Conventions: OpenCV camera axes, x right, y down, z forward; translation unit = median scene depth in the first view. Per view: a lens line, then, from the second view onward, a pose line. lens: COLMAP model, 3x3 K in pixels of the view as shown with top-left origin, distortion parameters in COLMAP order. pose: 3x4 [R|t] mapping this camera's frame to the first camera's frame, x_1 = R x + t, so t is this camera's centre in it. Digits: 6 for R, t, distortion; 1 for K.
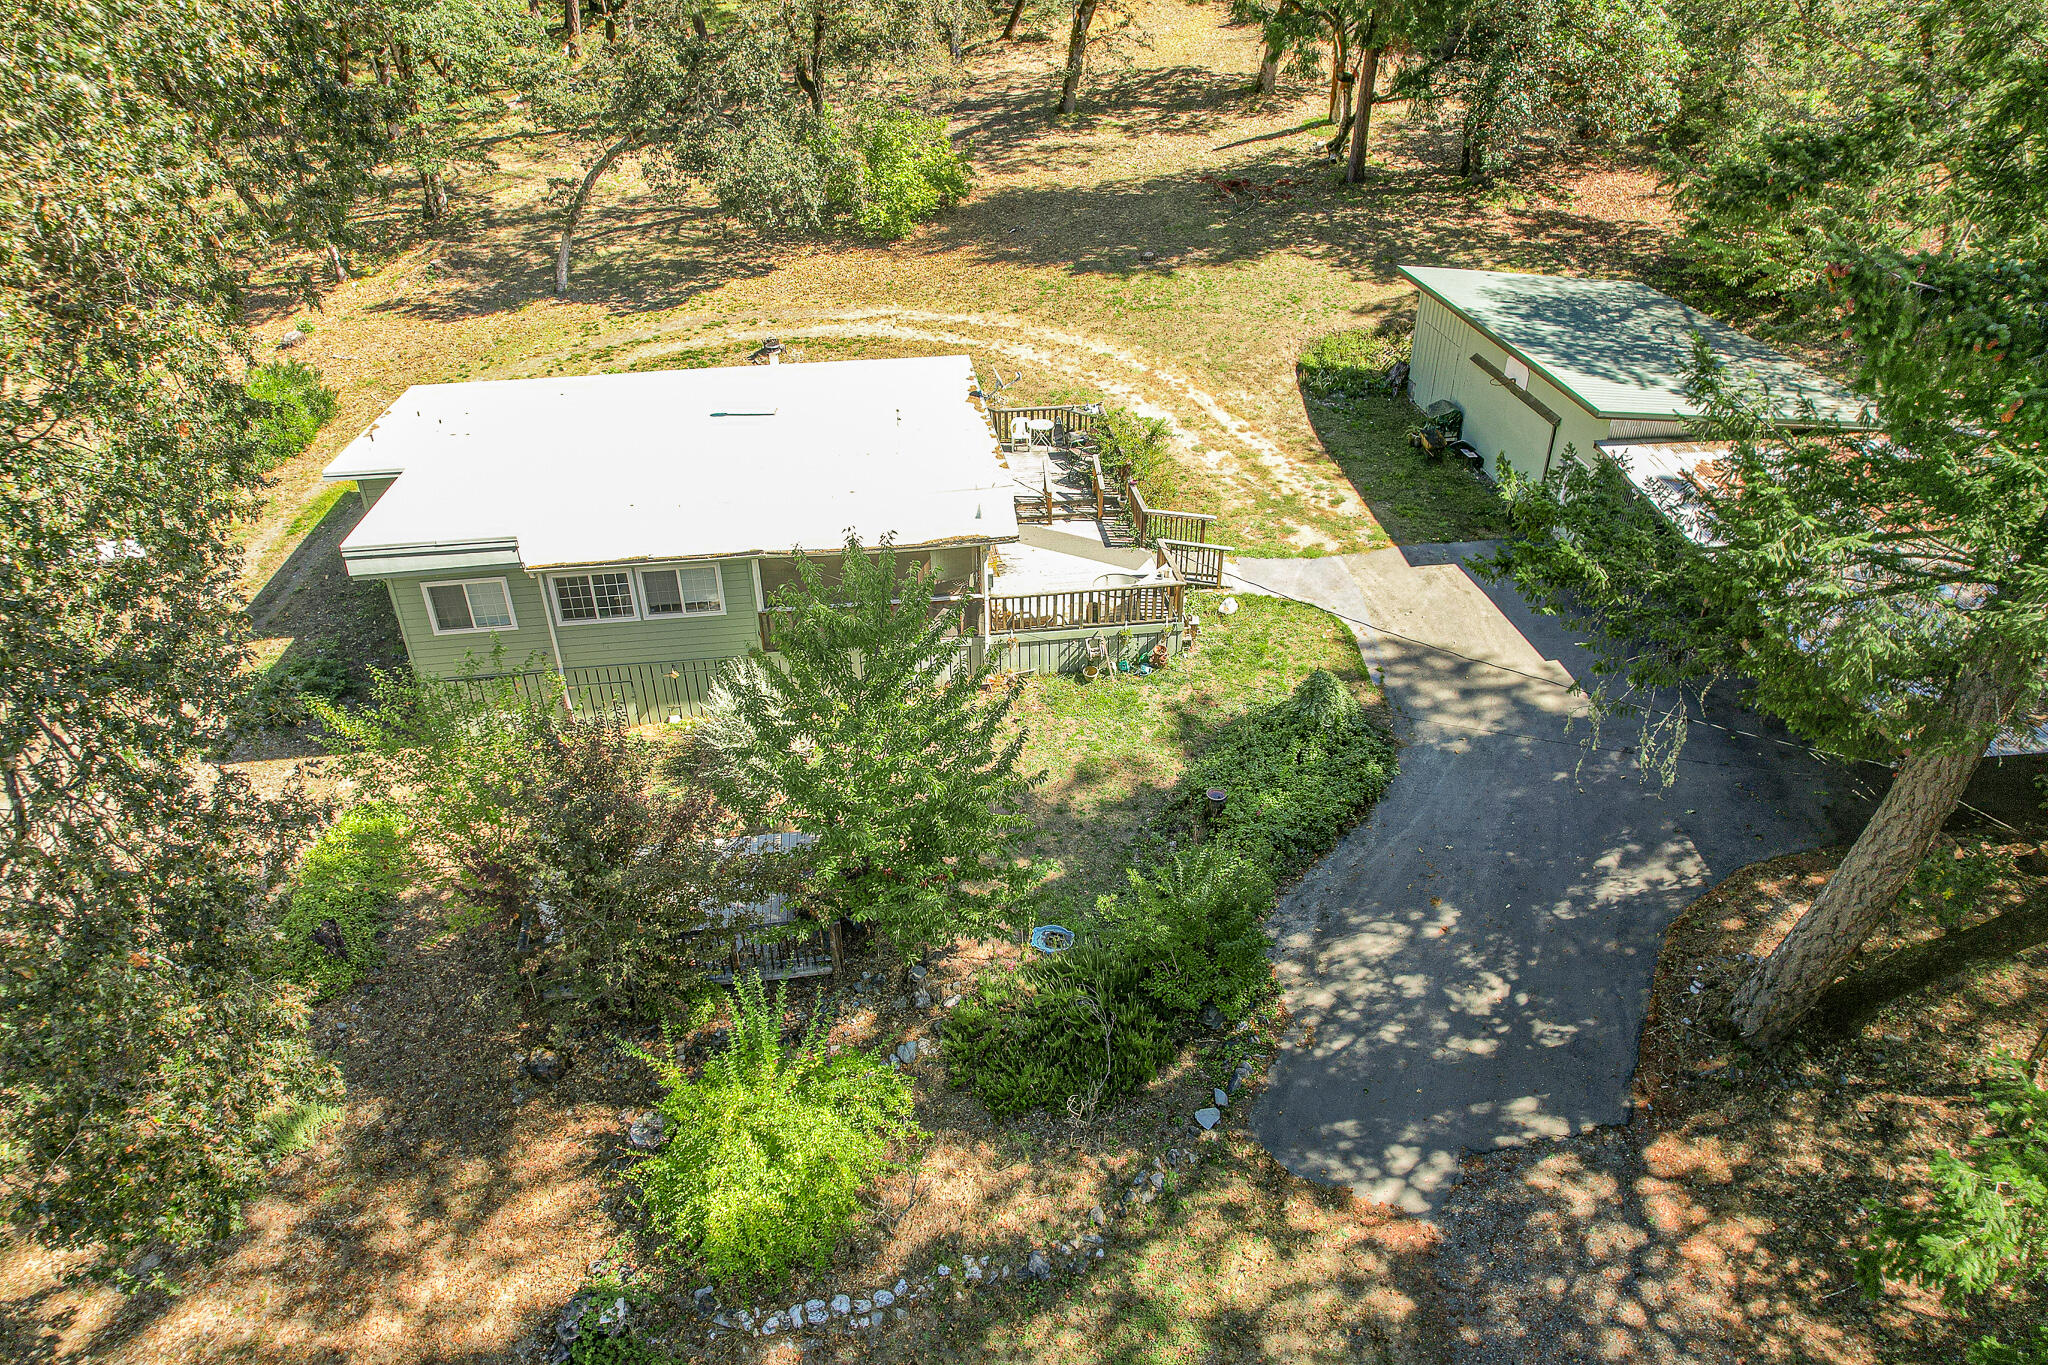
lens RADIAL K [[1302.6, 0, 1035.0], [0, 1302.6, 679.2], [0, 0, 1]] dist [-0.035738, 0.015528]
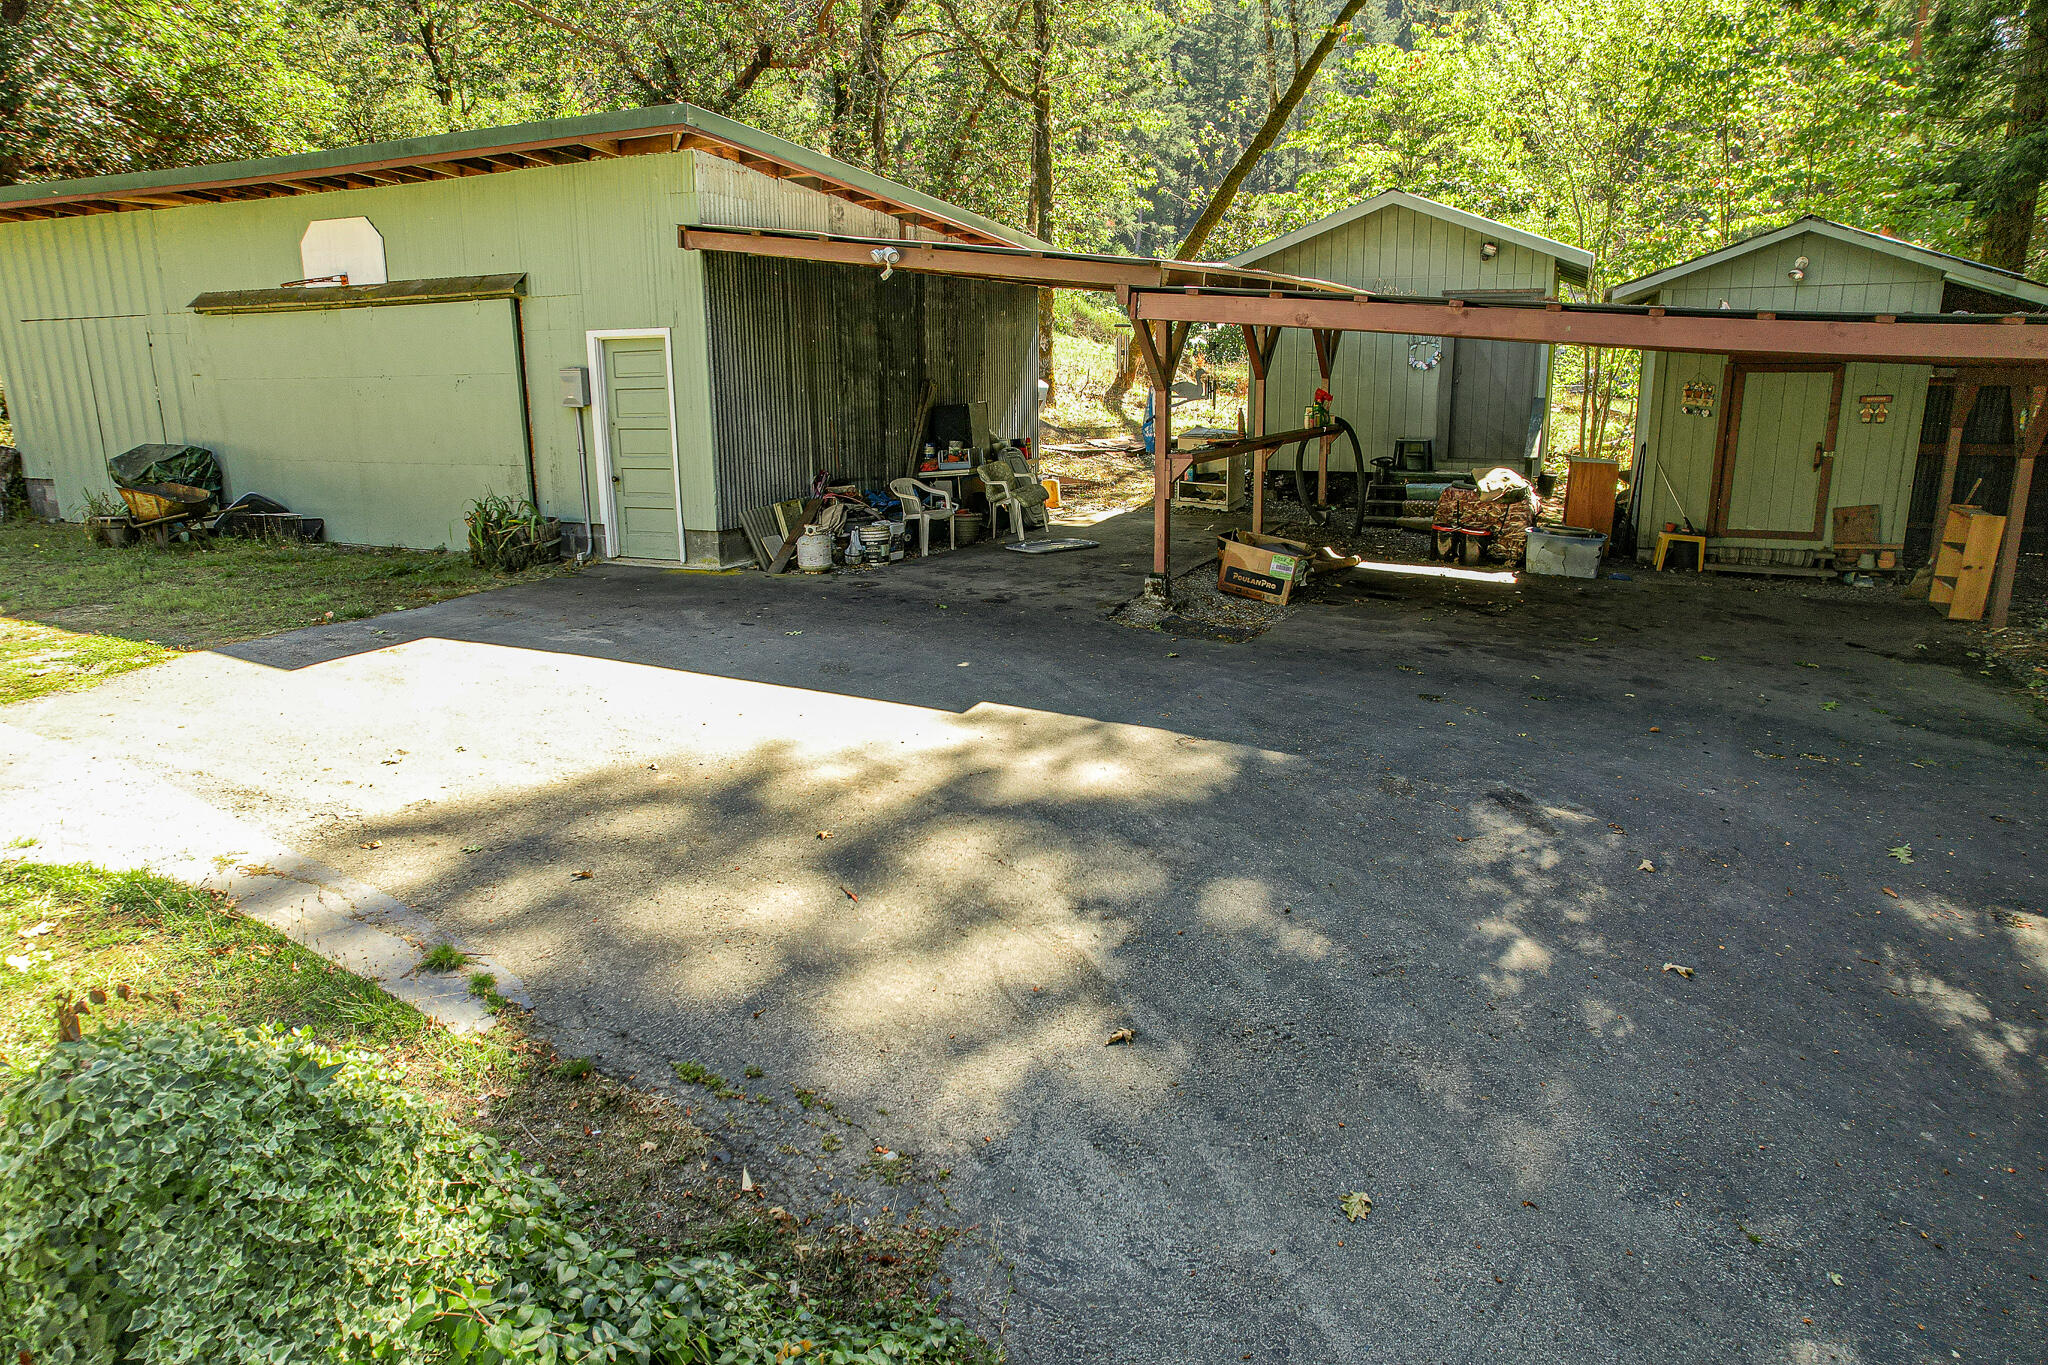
lens RADIAL K [[1302.6, 0, 1026.4], [0, 1302.6, 683.3], [0, 0, 1]] dist [-0.035738, 0.015528]
pose [[0.562180, -0.198830, 0.802758, 0.173392], [0.444829, 0.890998, -0.090832, 0.016215], [-0.697195, 0.408154, 0.589346, 0.814238]]
